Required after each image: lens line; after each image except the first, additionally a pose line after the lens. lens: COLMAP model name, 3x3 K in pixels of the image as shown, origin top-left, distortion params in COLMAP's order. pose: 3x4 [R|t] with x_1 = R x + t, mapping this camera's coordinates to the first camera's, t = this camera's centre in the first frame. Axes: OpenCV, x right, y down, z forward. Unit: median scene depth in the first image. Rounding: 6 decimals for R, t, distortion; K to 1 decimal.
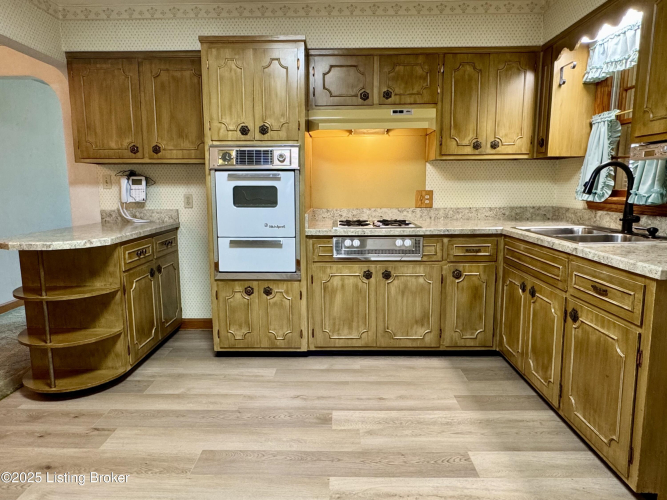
lens RADIAL K [[444.8, 0, 332.0], [0, 444.8, 248.4], [0, 0, 1]] dist [-0.003791, -0.000317]
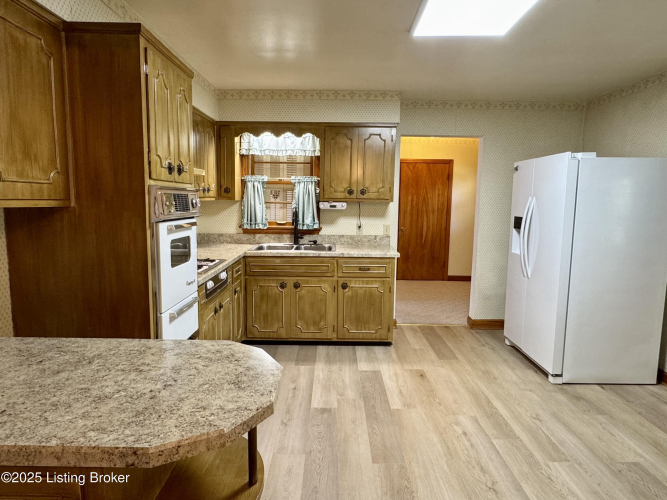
lens RADIAL K [[408.0, 0, 335.3], [0, 408.0, 252.3], [0, 0, 1]] dist [-0.000307, -0.000112]
pose [[-0.016753, -0.123705, 0.992178, -1.086200], [0.134160, 0.983065, 0.124834, -0.201828], [-0.990818, 0.135202, 0.000127, 0.863793]]
